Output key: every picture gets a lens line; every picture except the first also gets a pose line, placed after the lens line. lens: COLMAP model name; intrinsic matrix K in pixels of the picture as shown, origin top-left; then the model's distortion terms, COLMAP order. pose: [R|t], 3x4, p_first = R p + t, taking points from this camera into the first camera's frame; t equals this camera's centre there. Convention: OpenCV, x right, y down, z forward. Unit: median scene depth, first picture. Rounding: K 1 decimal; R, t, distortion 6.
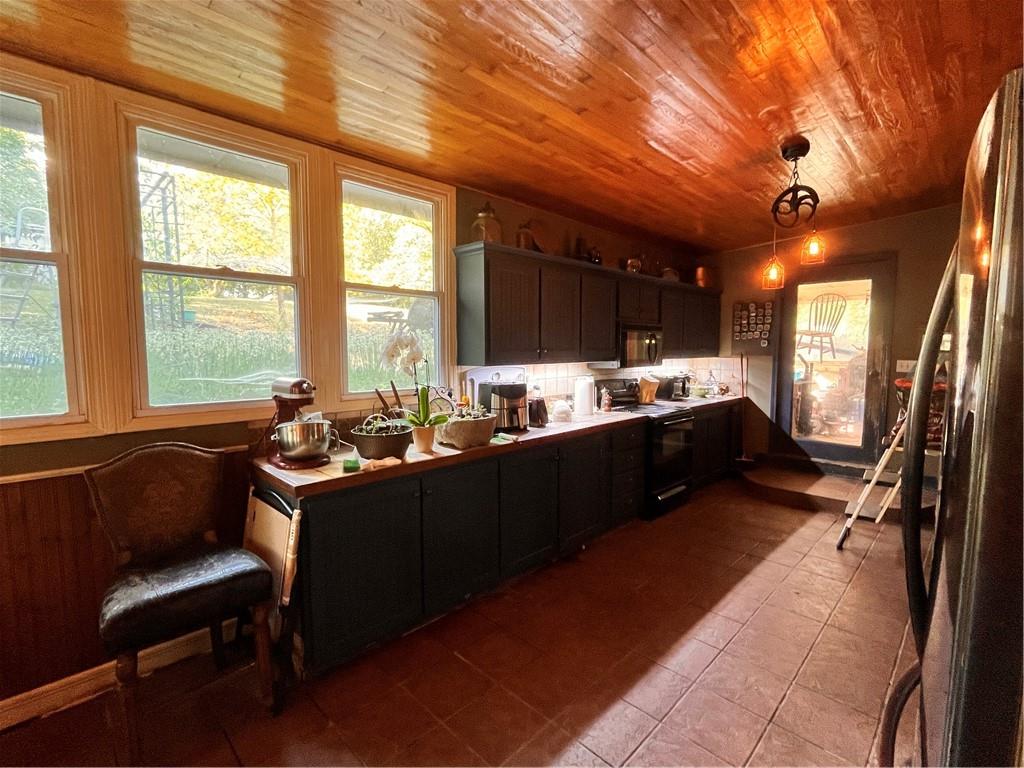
lens RADIAL K [[465.3, 0, 514.1], [0, 465.3, 384.8], [0, 0, 1]] dist [0.001318, 0.000972]
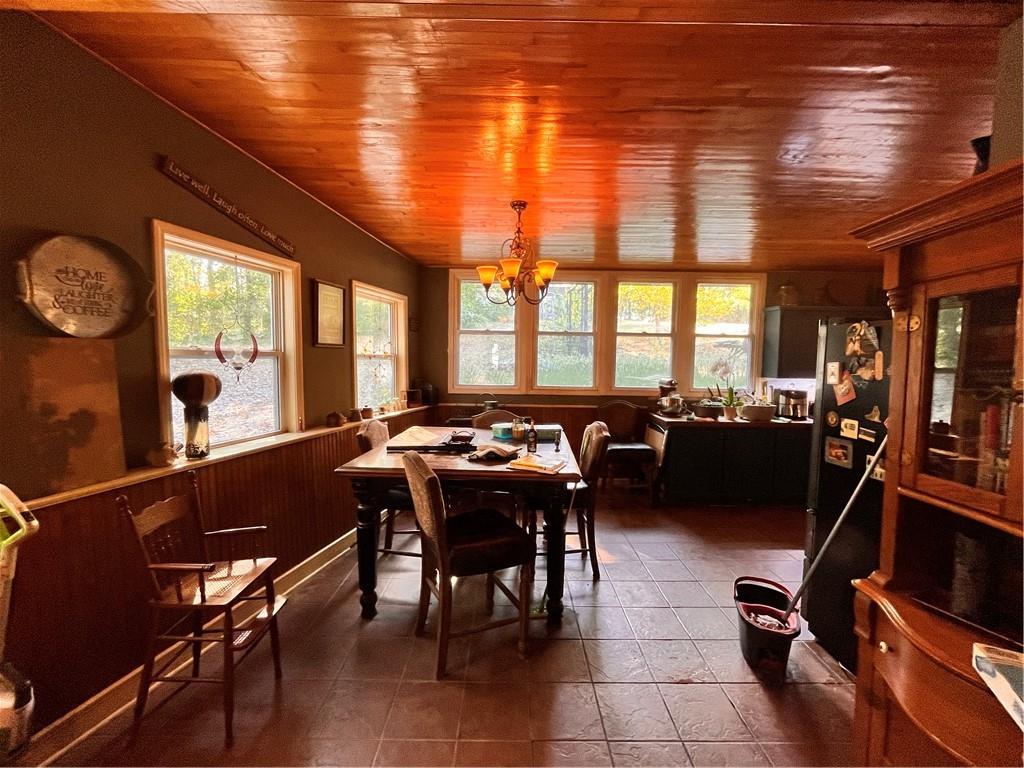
lens RADIAL K [[414.5, 0, 515.4], [0, 414.5, 381.7], [0, 0, 1]] dist [0.000479, -0.000115]
pose [[0.710092, 0.056000, -0.701878, 0.349479], [-0.072646, 0.997339, 0.006077, 0.034929], [0.700351, 0.046674, 0.712271, -0.808448]]
